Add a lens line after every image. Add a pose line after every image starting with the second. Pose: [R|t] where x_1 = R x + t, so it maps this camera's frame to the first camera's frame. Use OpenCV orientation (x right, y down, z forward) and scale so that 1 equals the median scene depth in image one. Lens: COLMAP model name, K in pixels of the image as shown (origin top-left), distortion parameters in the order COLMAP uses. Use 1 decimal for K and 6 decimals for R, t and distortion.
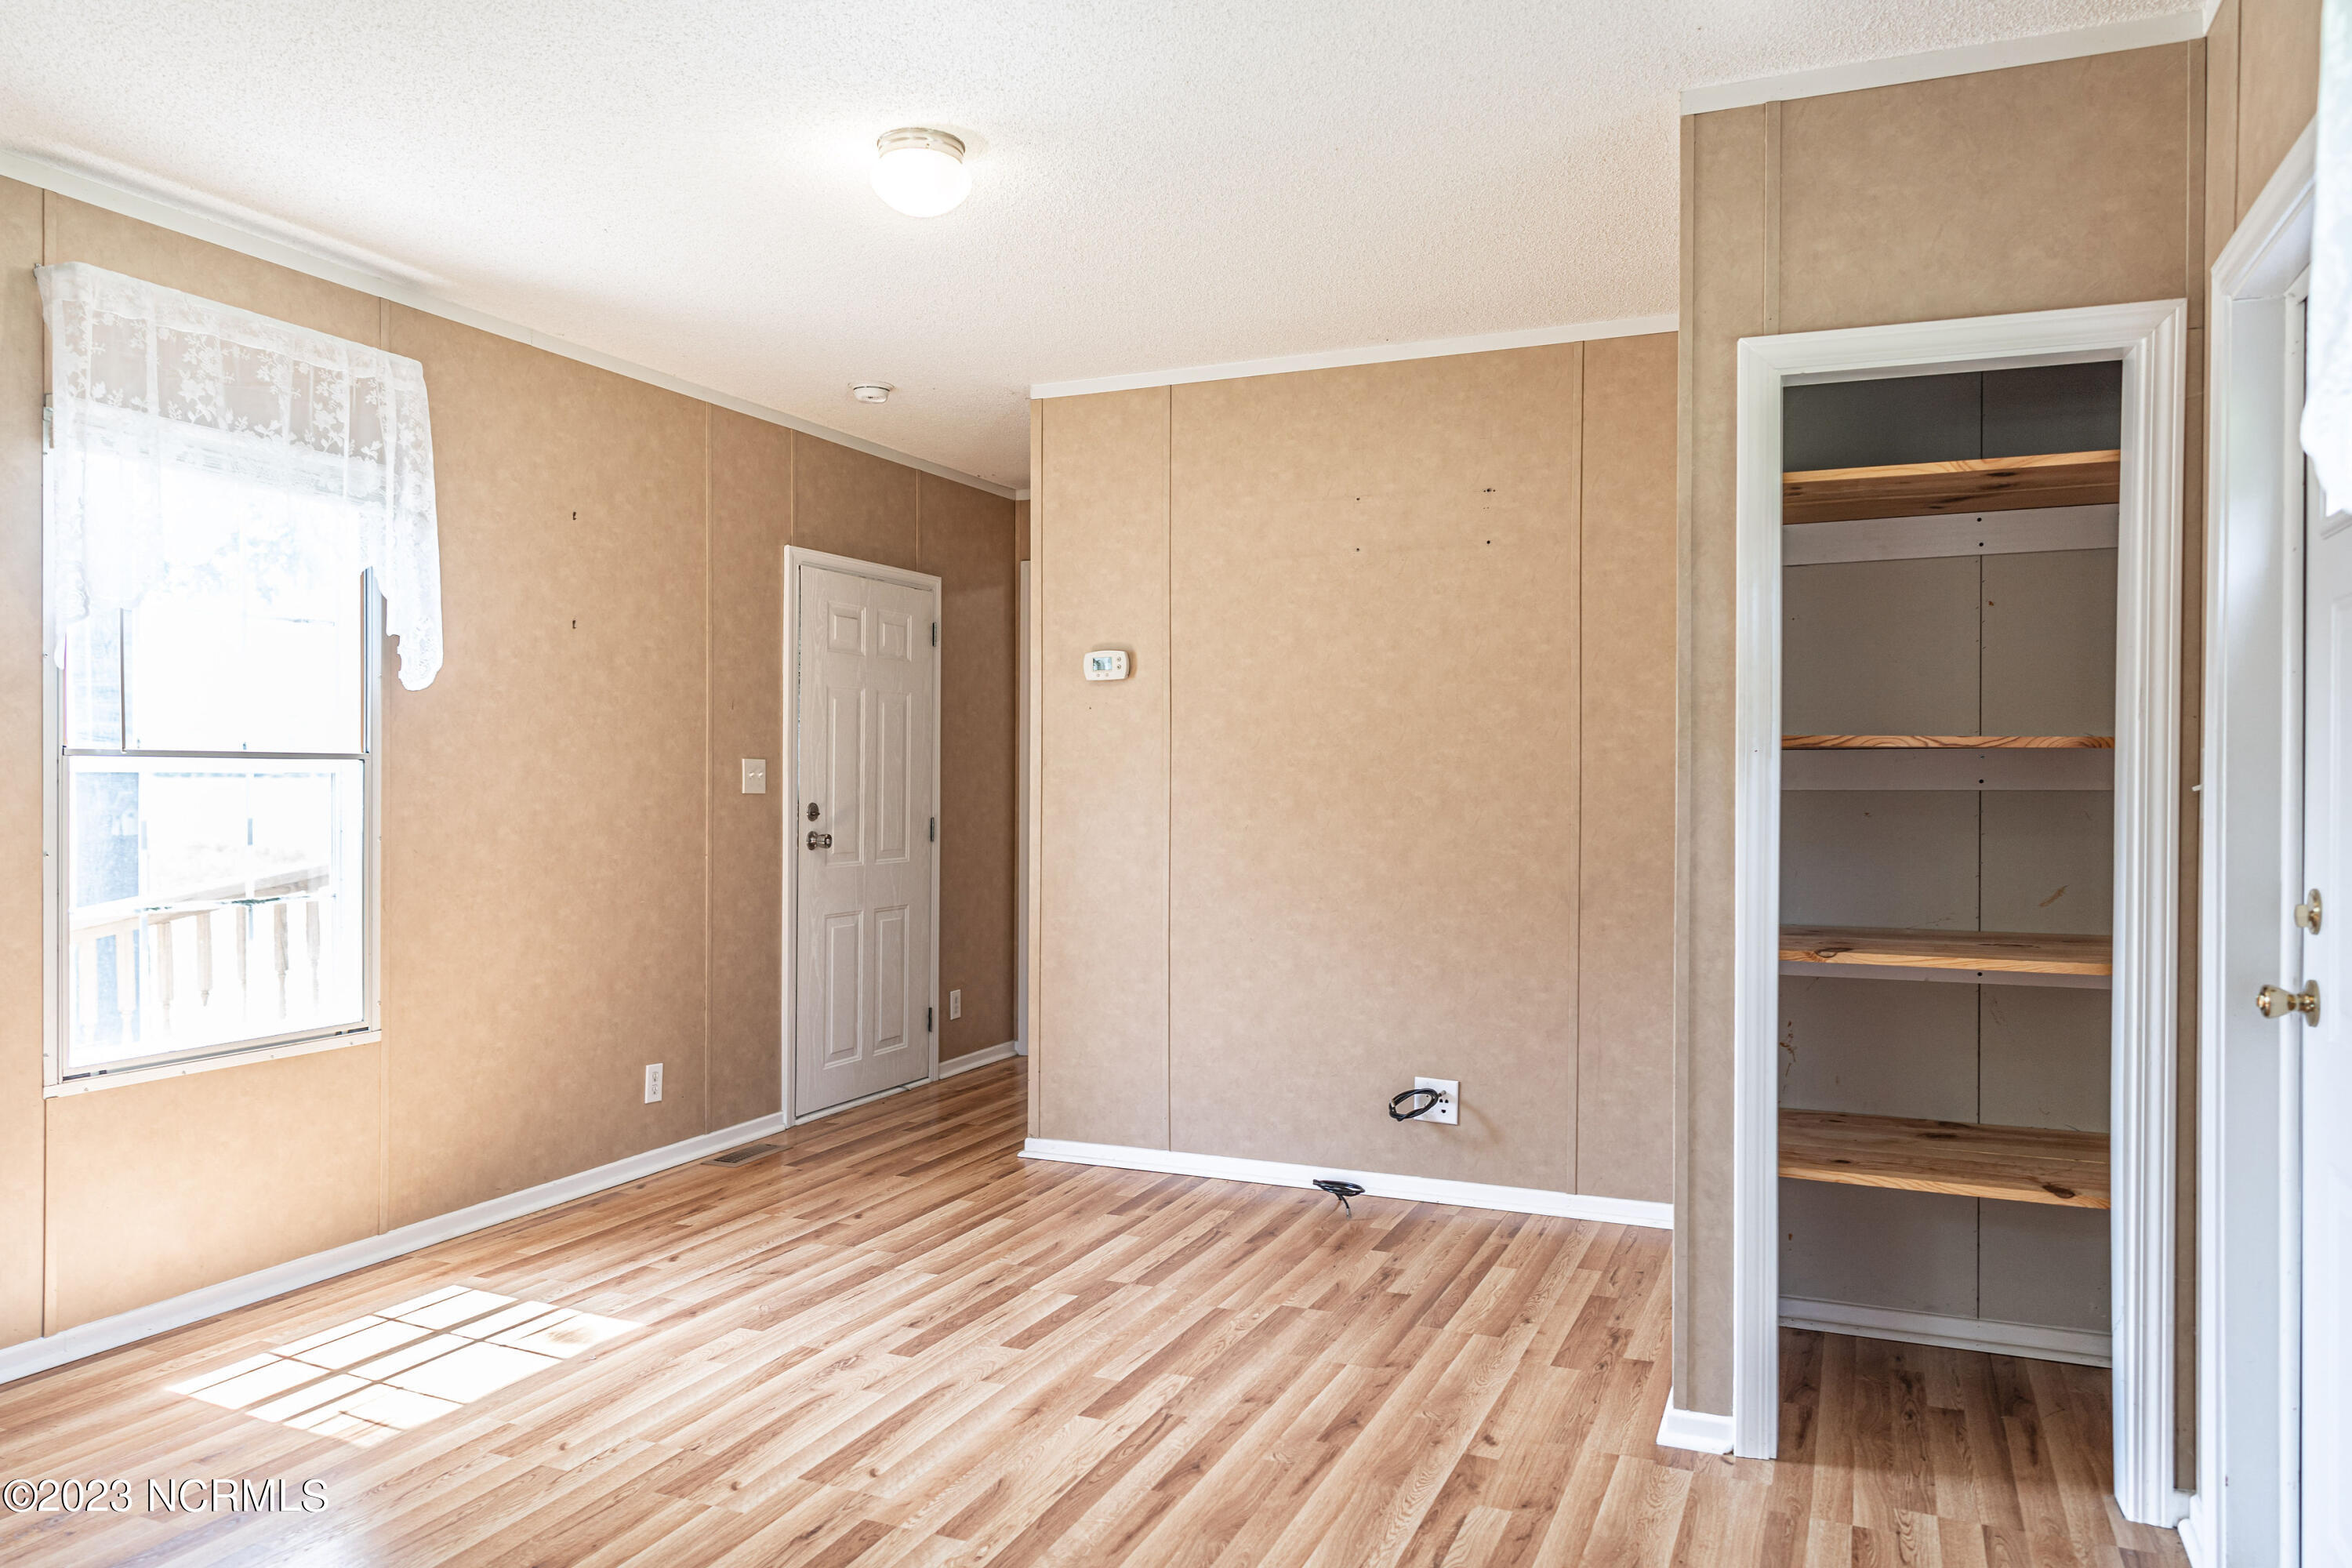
lens RADIAL K [[1602.3, 0, 1160.2], [0, 1602.3, 790.5], [0, 0, 1]] dist [-0.000555, -0.005171]
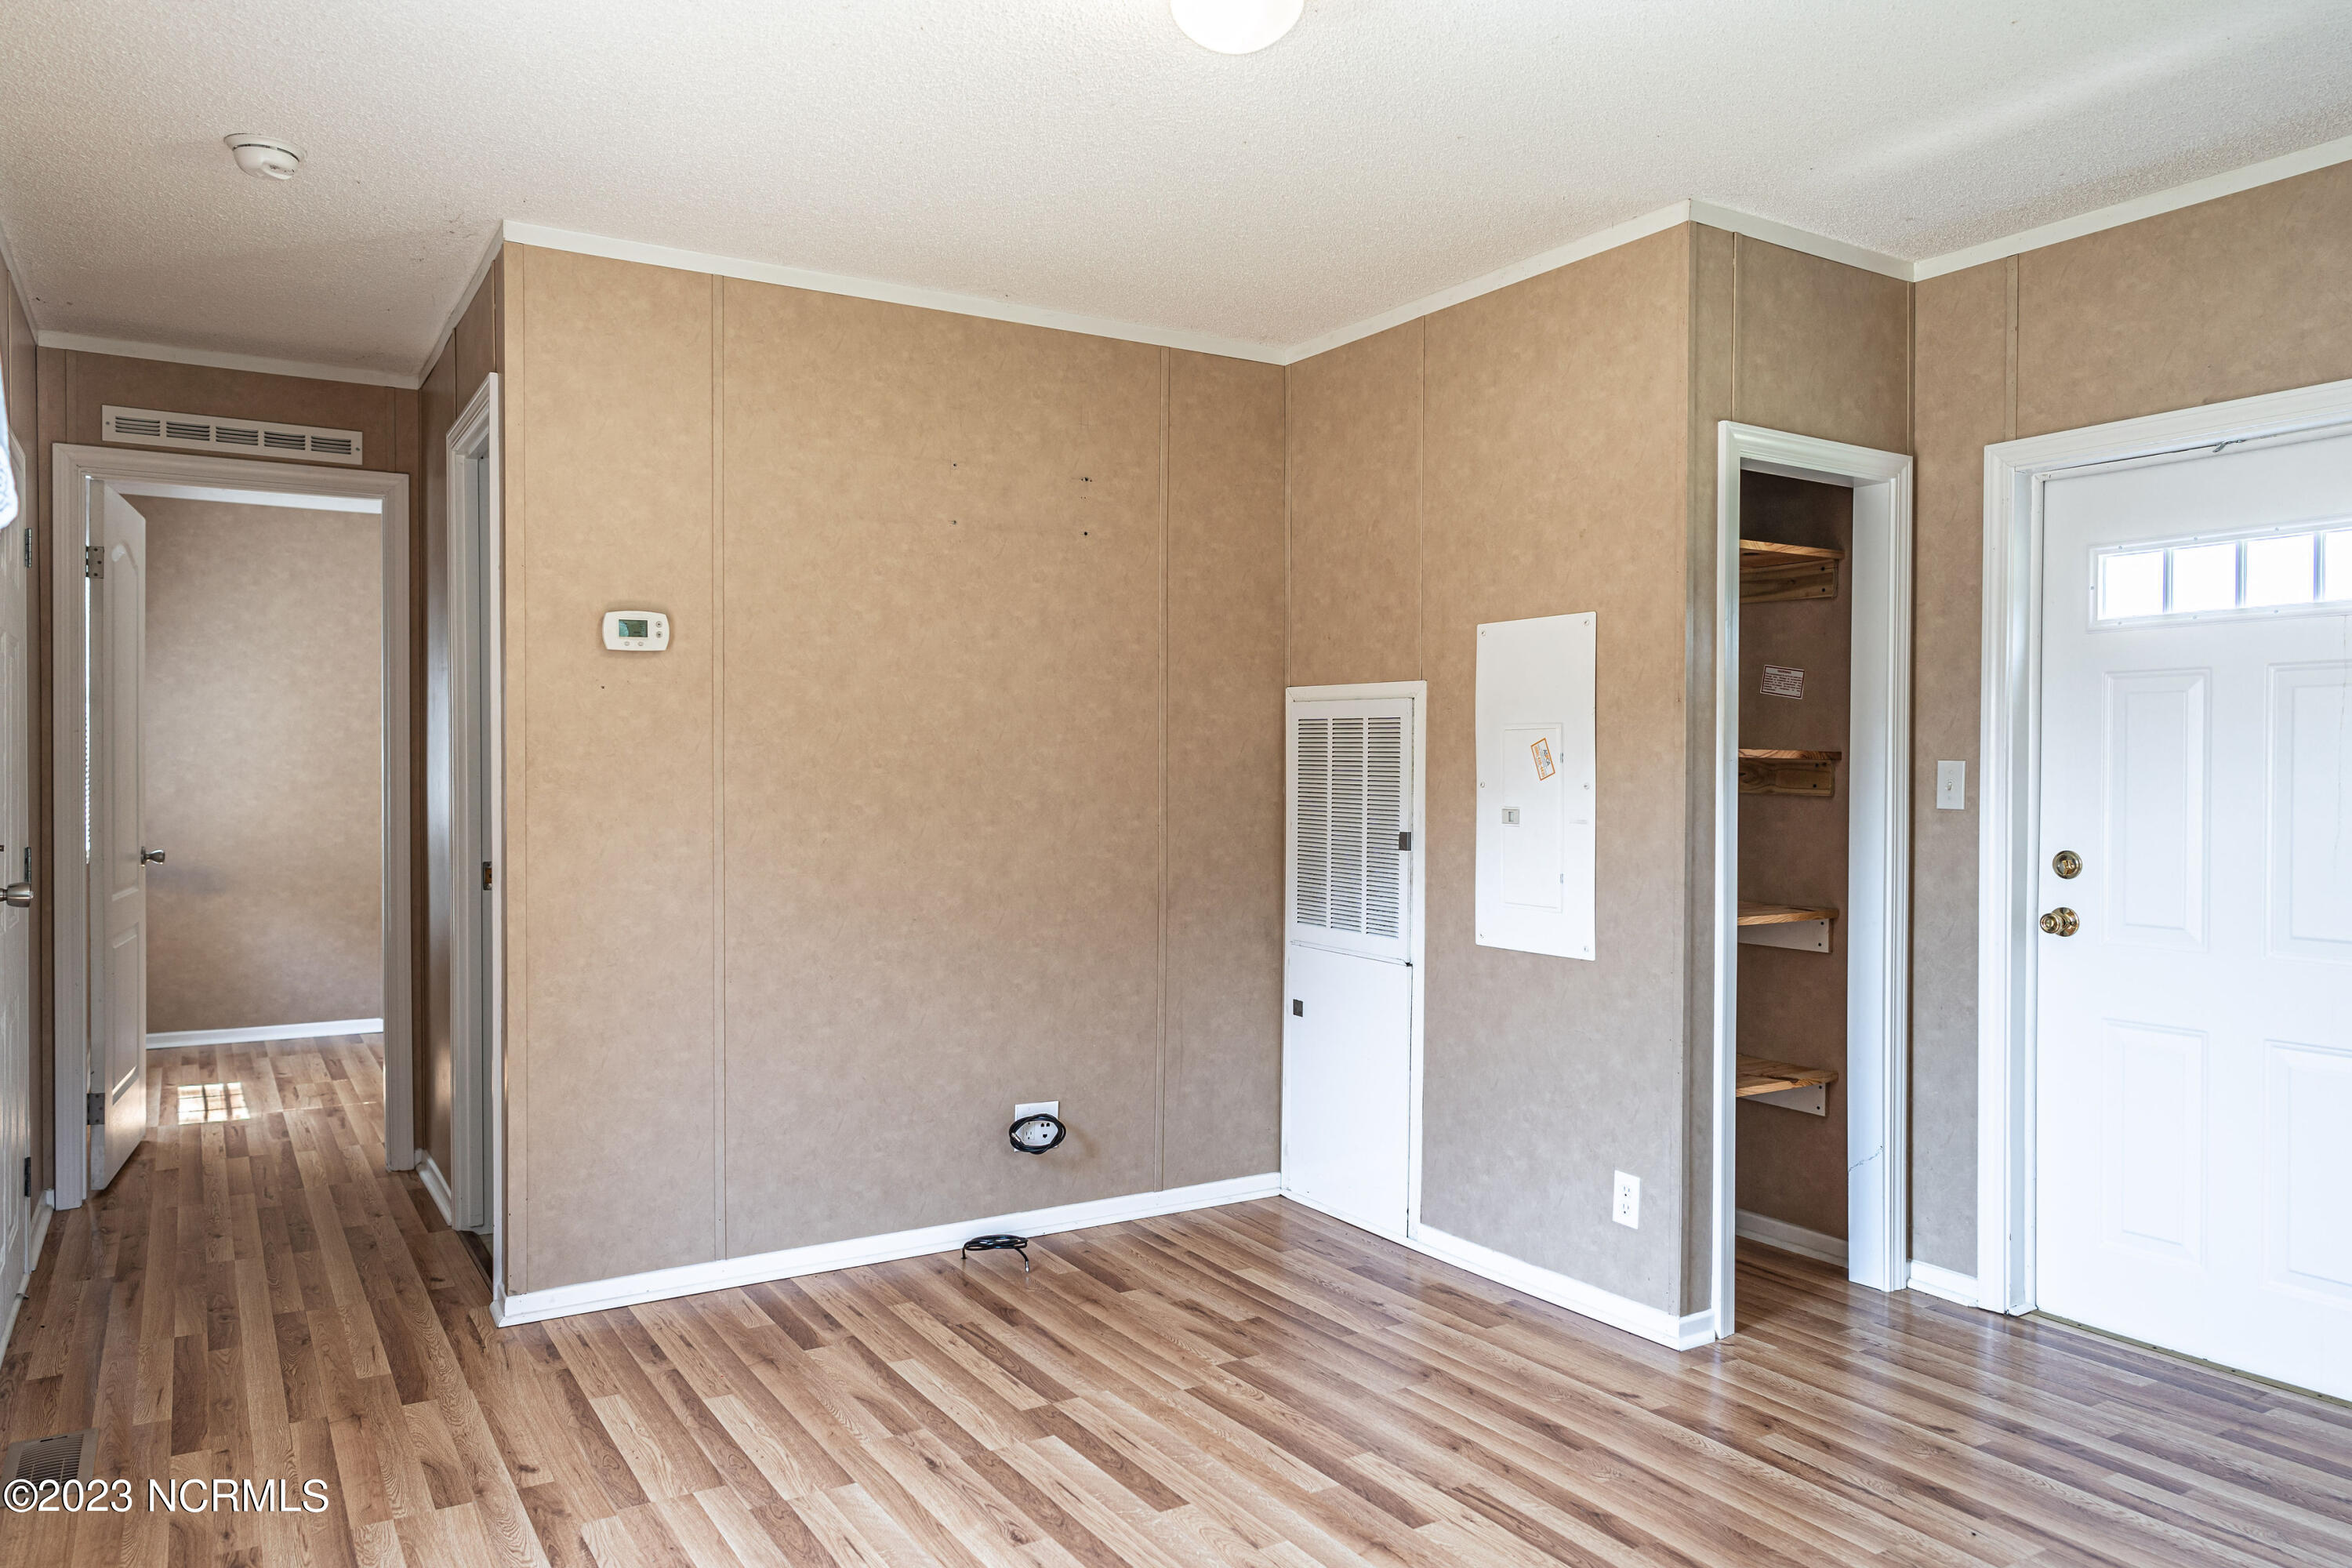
lens RADIAL K [[1602.3, 0, 1160.2], [0, 1602.3, 790.5], [0, 0, 1]] dist [-0.000555, -0.005171]
pose [[0.570654, -0.013933, 0.821072, -0.611261], [0.007137, 0.999902, 0.012007, -0.013693], [-0.821159, -0.000992, 0.570698, 0.455919]]
